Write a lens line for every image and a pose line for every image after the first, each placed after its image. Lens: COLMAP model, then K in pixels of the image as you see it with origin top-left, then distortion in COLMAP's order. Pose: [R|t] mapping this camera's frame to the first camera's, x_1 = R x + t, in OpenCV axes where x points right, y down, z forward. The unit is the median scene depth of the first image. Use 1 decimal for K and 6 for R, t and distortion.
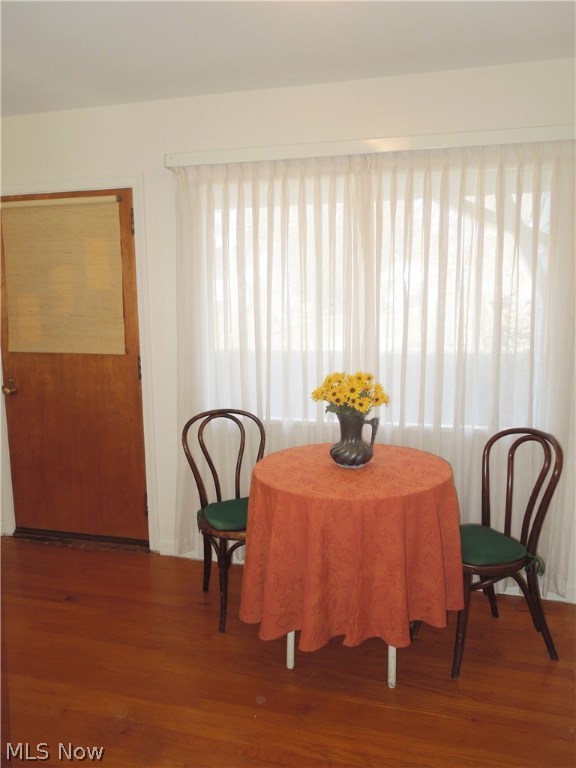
lens RADIAL K [[585.4, 0, 288.0], [0, 585.4, 384.0], [0, 0, 1]] dist [-0.000488, 0.003892]
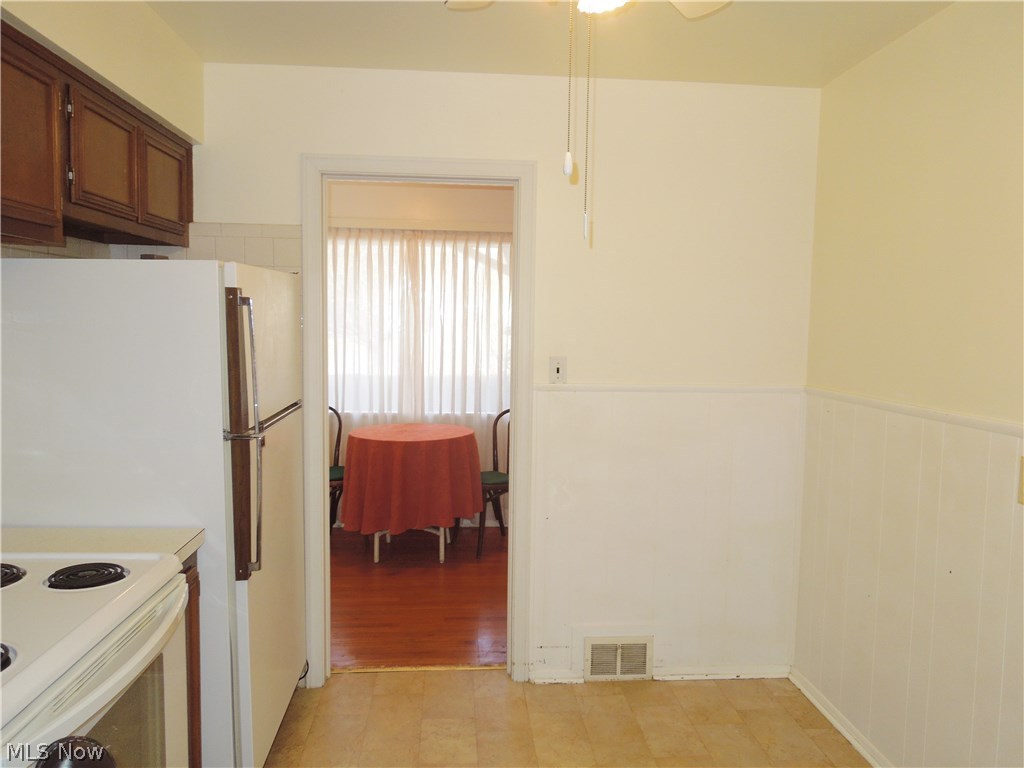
lens RADIAL K [[780.6, 0, 512.0], [0, 780.6, 384.0], [0, 0, 1]] dist [-0.000488, 0.003892]
pose [[0.945663, -0.001674, 0.325145, -0.268258], [0.022062, 0.998012, -0.059029, 0.119024], [-0.324400, 0.062995, 0.943820, -0.896335]]
